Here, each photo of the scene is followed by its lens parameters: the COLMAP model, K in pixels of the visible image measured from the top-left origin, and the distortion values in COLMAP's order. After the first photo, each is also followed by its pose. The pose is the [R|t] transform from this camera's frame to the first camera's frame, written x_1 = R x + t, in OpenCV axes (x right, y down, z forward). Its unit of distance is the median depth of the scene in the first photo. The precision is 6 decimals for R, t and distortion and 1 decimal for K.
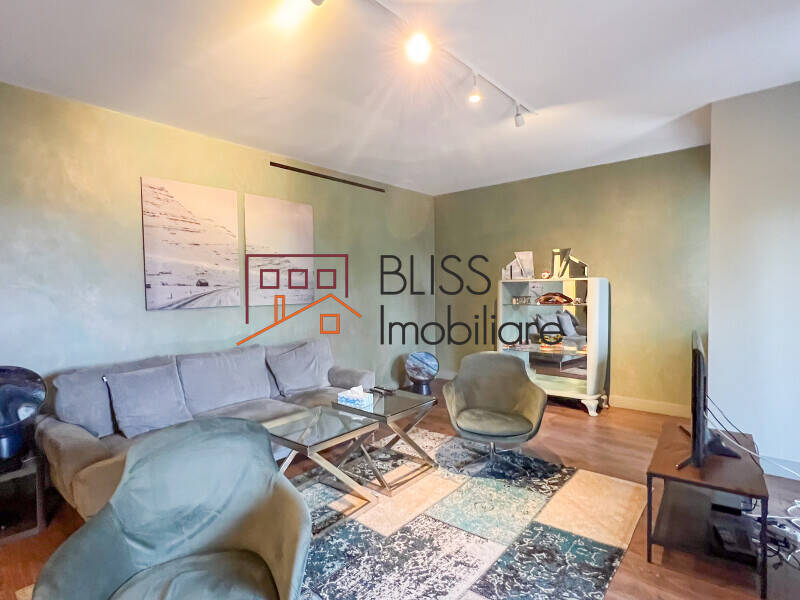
lens RADIAL K [[426.4, 0, 402.5], [0, 426.4, 299.8], [0, 0, 1]] dist [-0.001484, 0.001100]
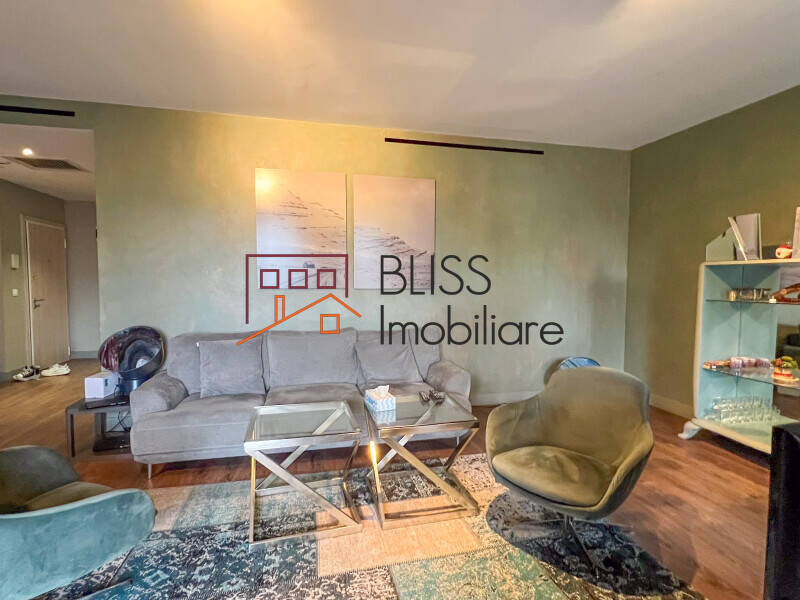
lens RADIAL K [[426.4, 0, 402.5], [0, 426.4, 299.8], [0, 0, 1]] dist [-0.001484, 0.001100]
pose [[0.808421, 0.043956, -0.586961, 0.377118], [-0.030078, 0.998990, 0.033386, 0.004942], [0.587836, -0.009336, 0.808927, 0.318907]]
